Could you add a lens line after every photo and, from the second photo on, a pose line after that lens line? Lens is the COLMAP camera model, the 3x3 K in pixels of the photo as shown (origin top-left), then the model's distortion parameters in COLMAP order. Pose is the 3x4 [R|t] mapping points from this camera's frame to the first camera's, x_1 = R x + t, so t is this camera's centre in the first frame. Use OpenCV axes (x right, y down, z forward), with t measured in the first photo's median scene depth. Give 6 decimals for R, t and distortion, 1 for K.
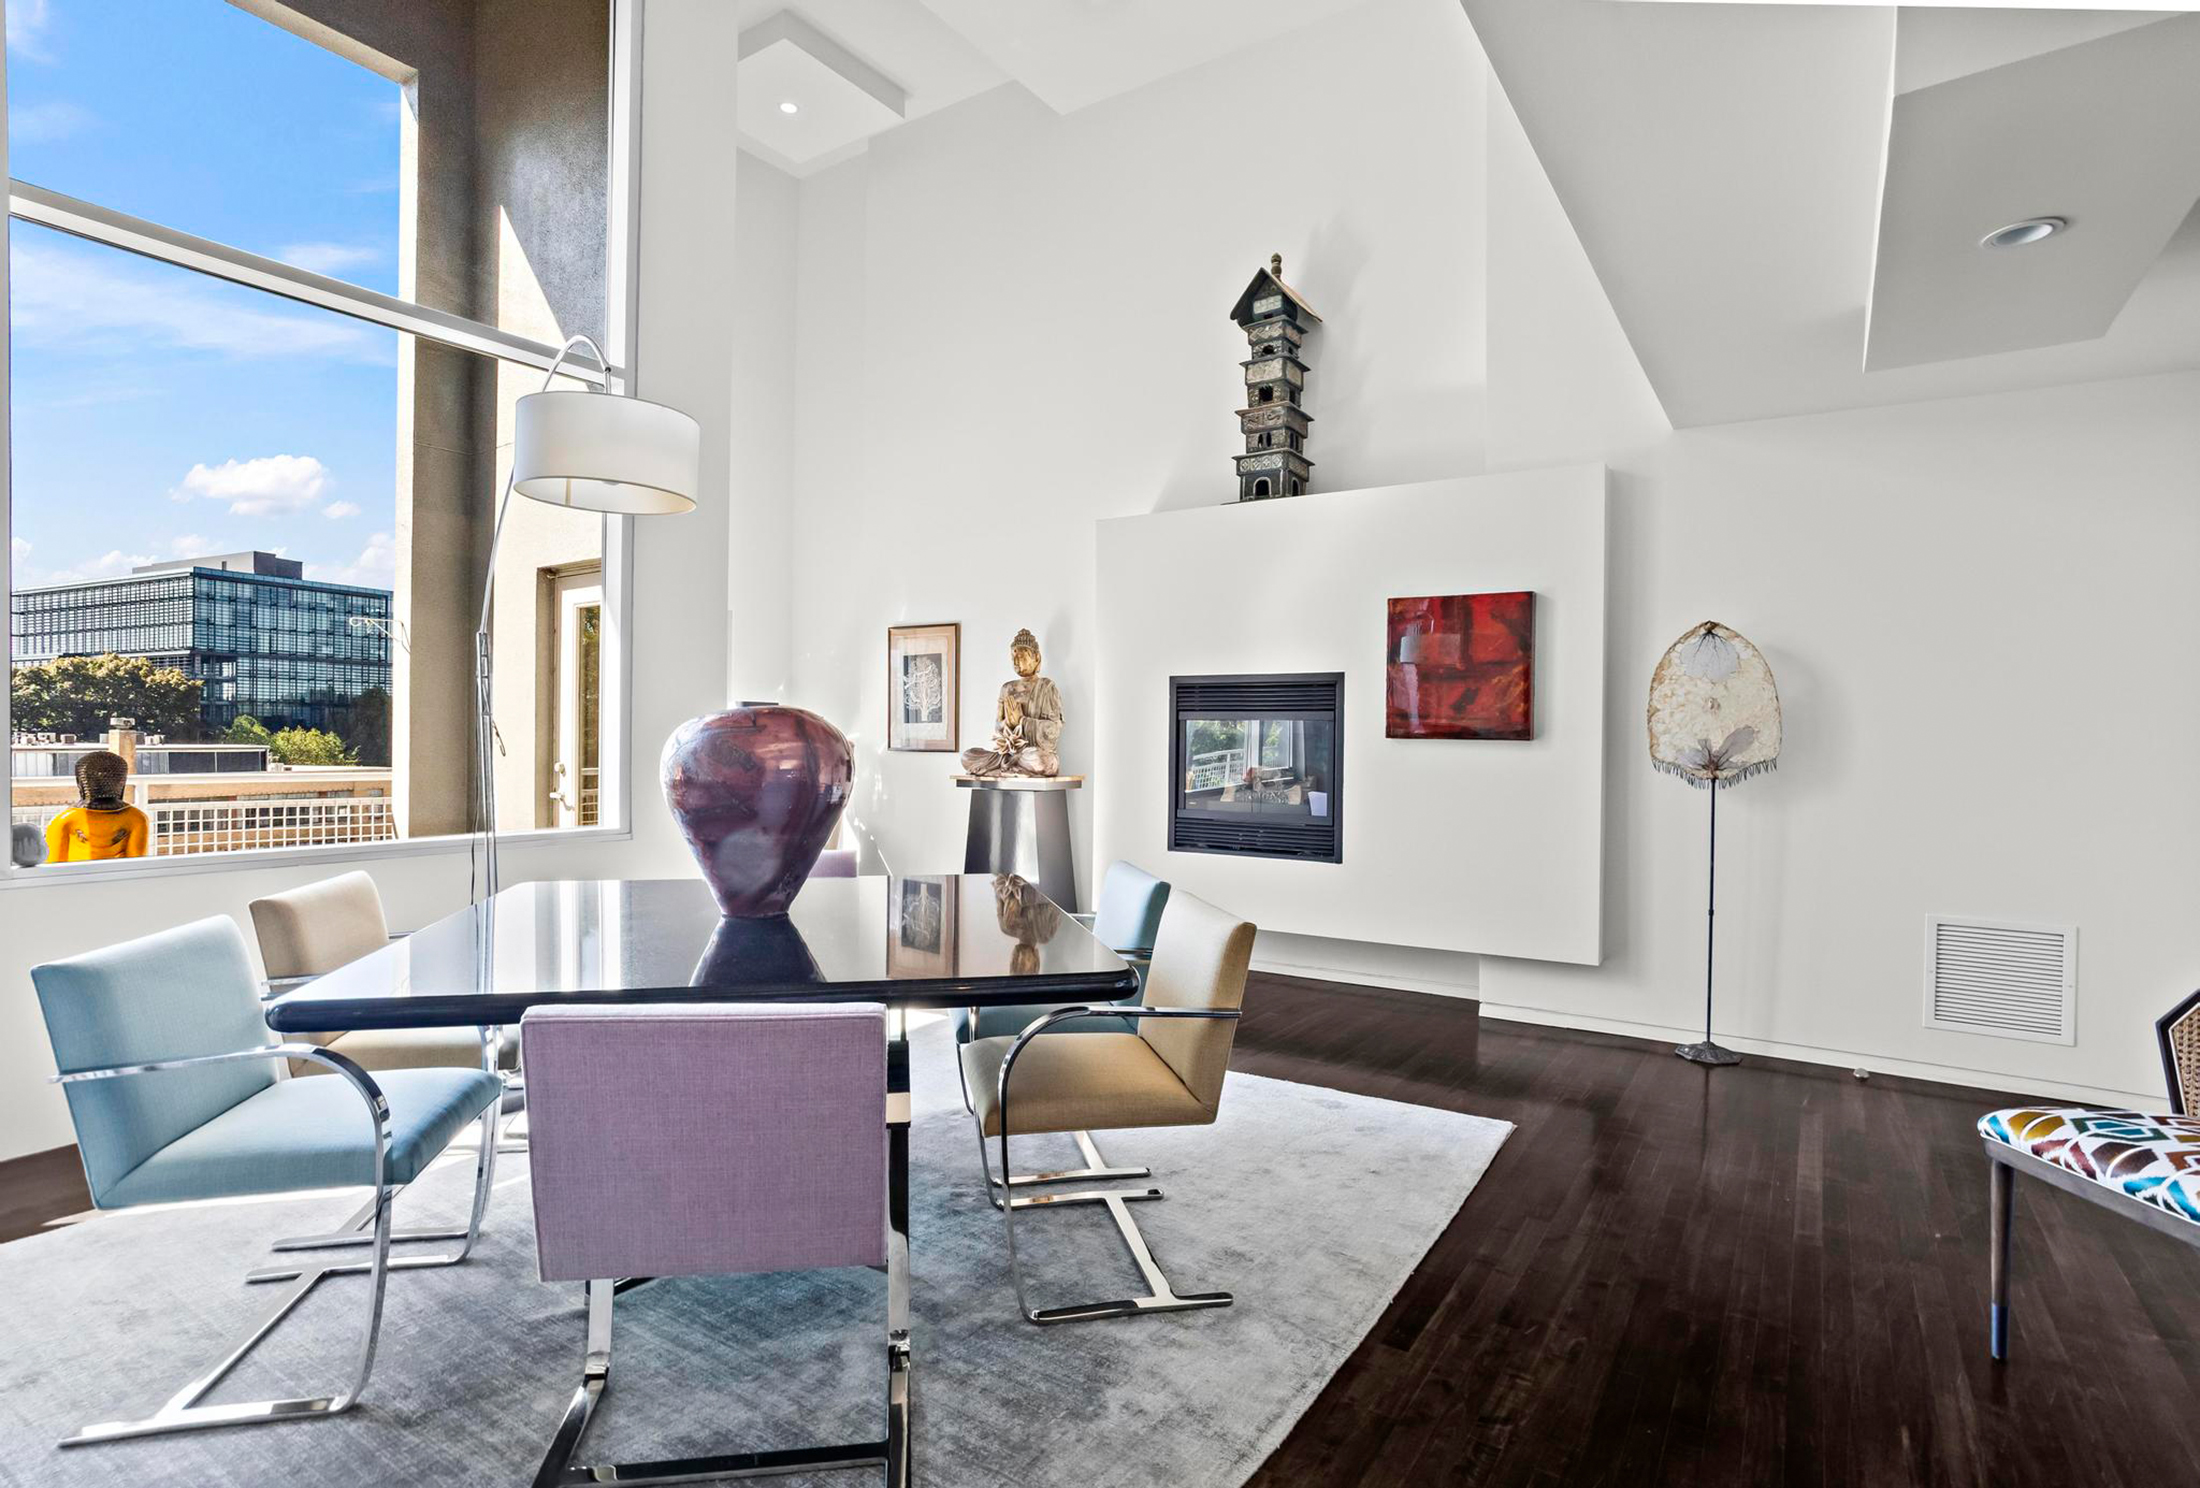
lens RADIAL K [[1104.5, 0, 1100.0], [0, 1104.5, 744.0], [0, 0, 1]] dist [-0.068212, 0.036246]
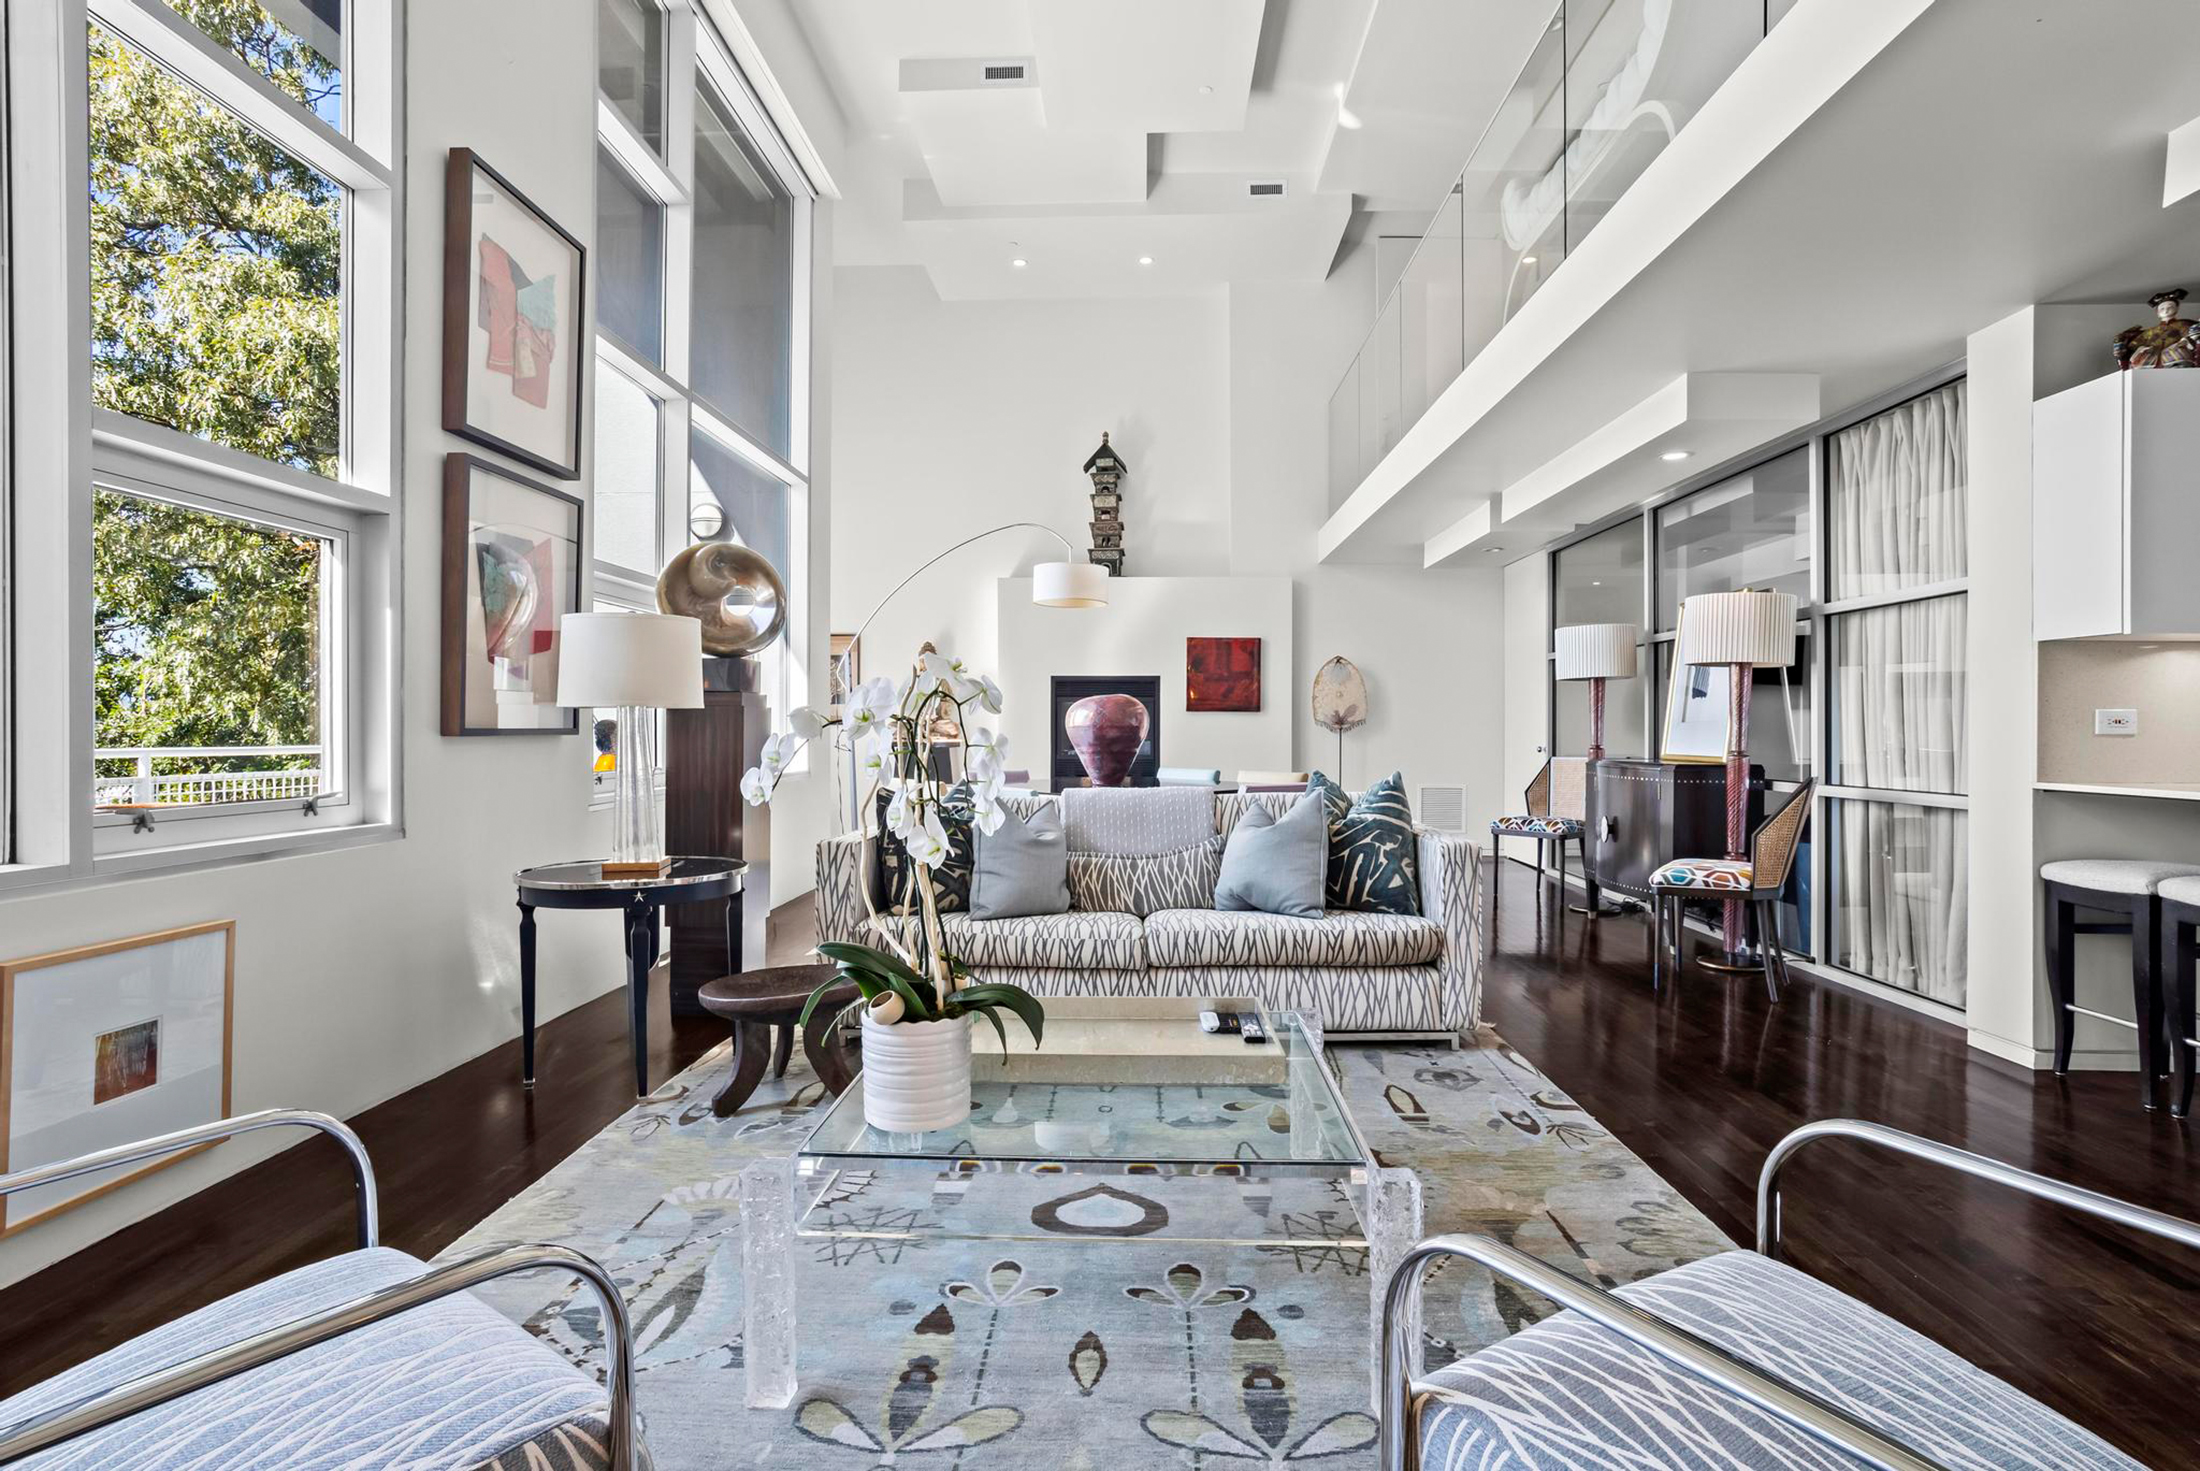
lens RADIAL K [[1111.1, 0, 1097.3], [0, 1111.1, 731.8], [0, 0, 1]] dist [-0.074641, 0.052552]
pose [[0.854619, -0.012208, 0.519112, -0.768773], [0.010503, 0.999925, 0.006224, 0.014856], [-0.519149, 0.000133, 0.854684, -0.493014]]
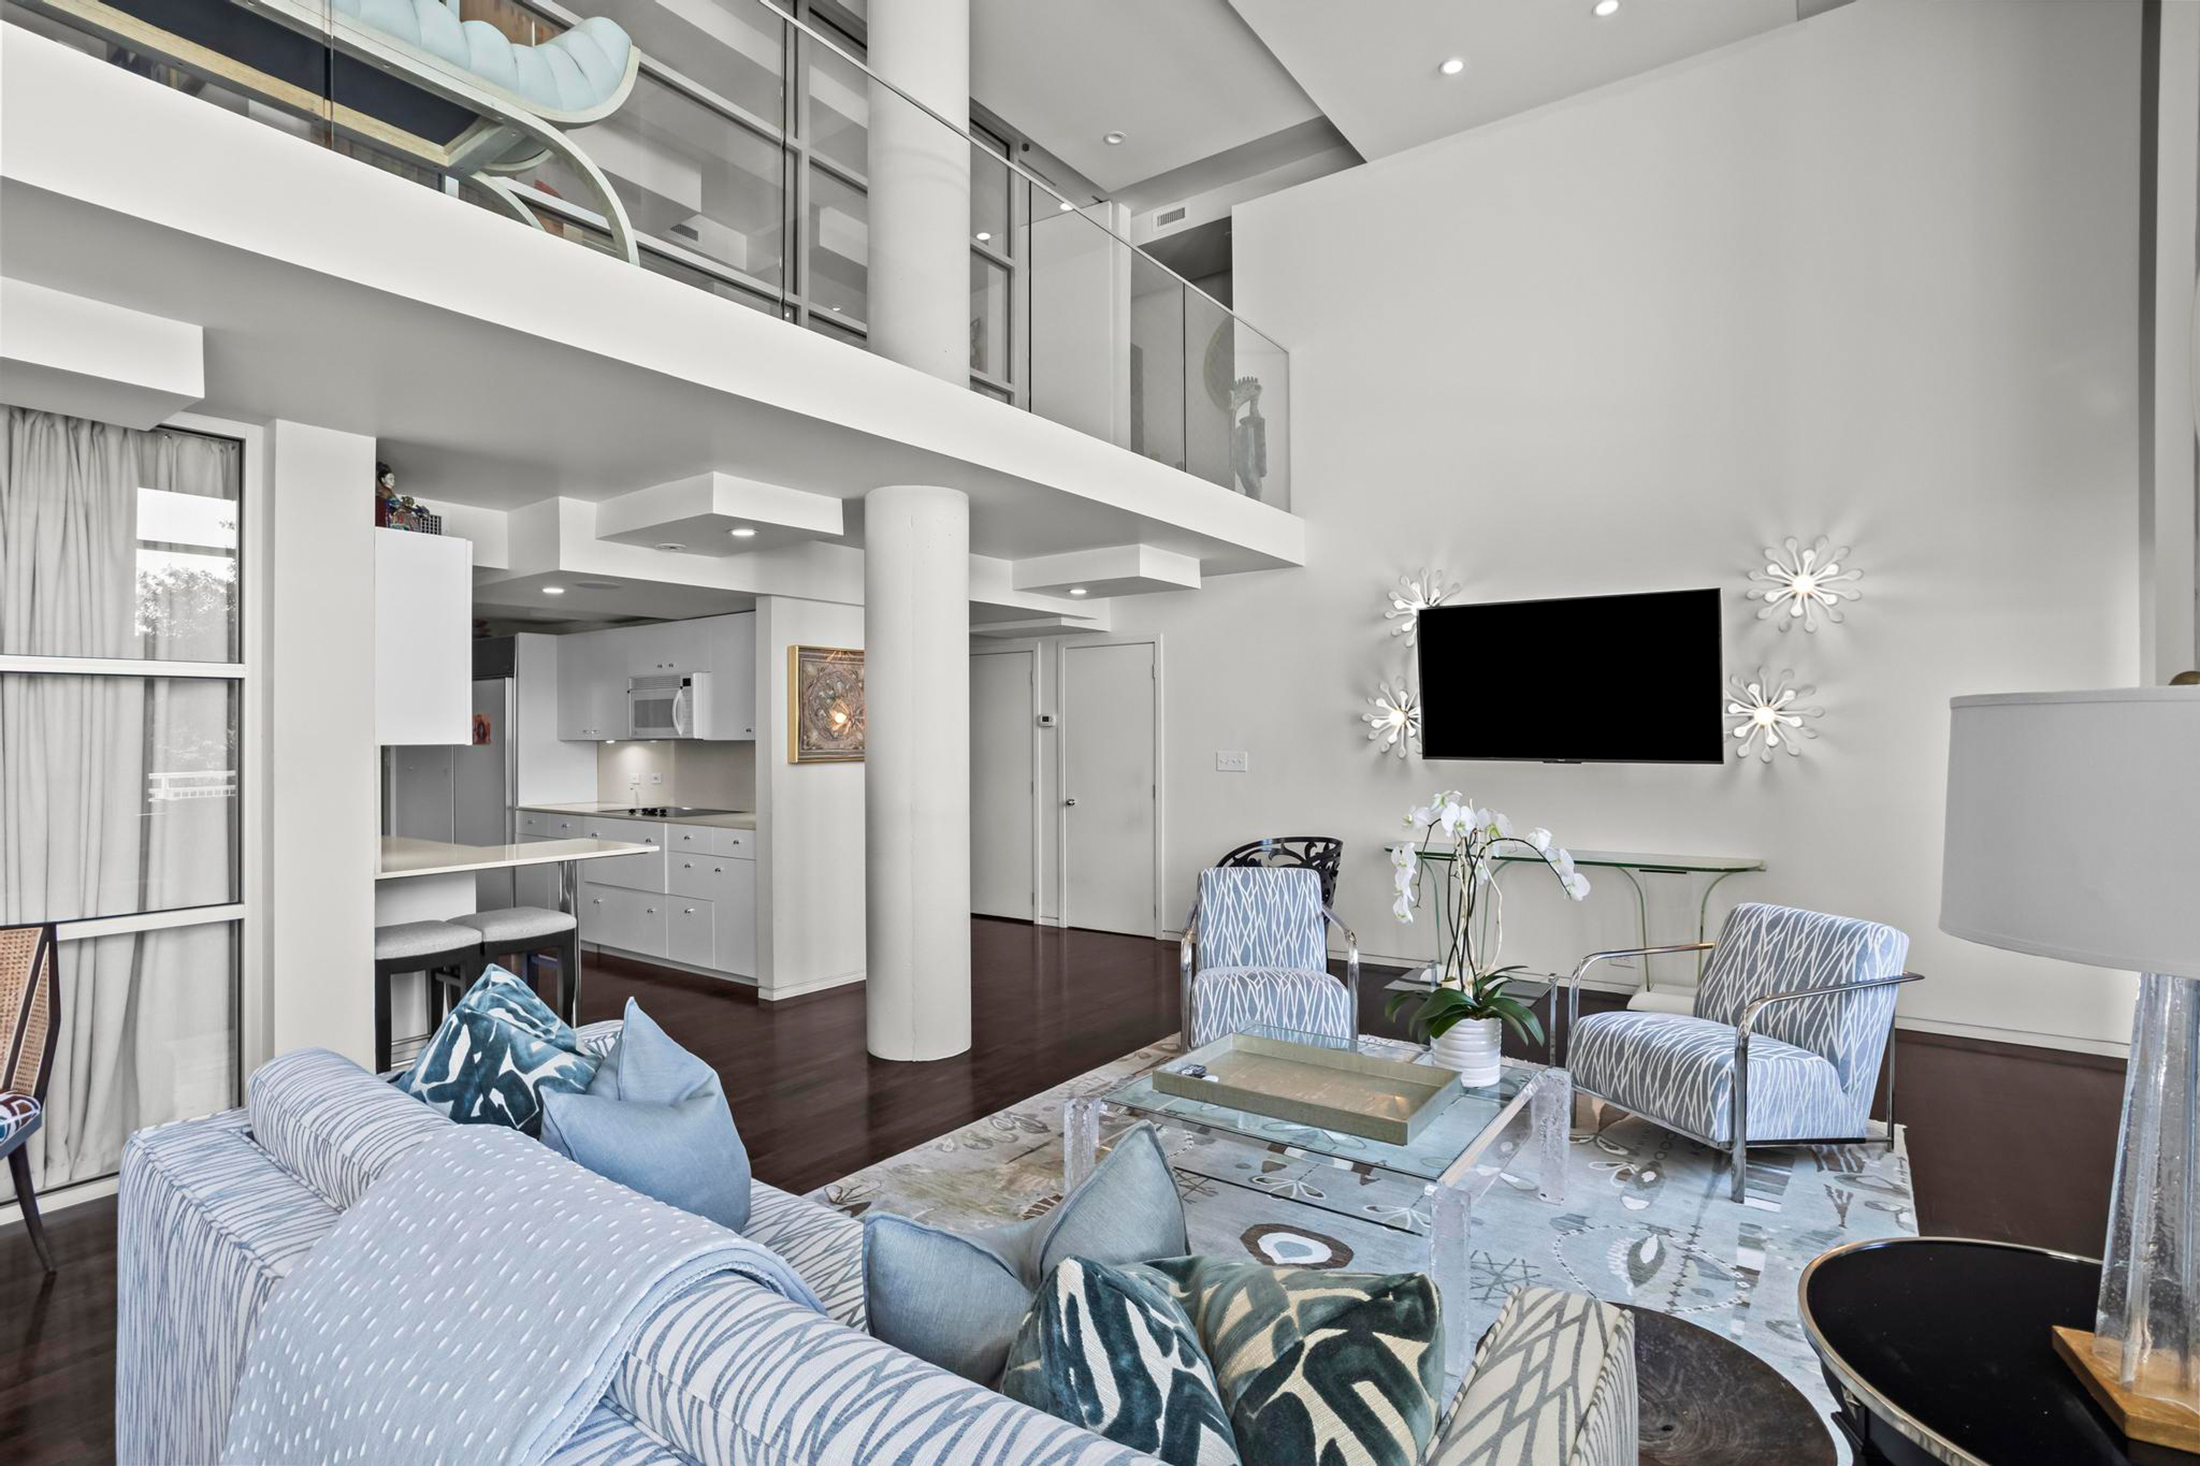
lens RADIAL K [[1069.2, 0, 1071.4], [0, 1069.2, 739.5], [0, 0, 1]] dist [-0.061105, 0.031599]
pose [[-0.999036, -0.006076, 0.043468, -0.445687], [-0.005632, 0.999931, 0.010350, -0.041643], [-0.043527, 0.010095, -0.999001, 0.416874]]
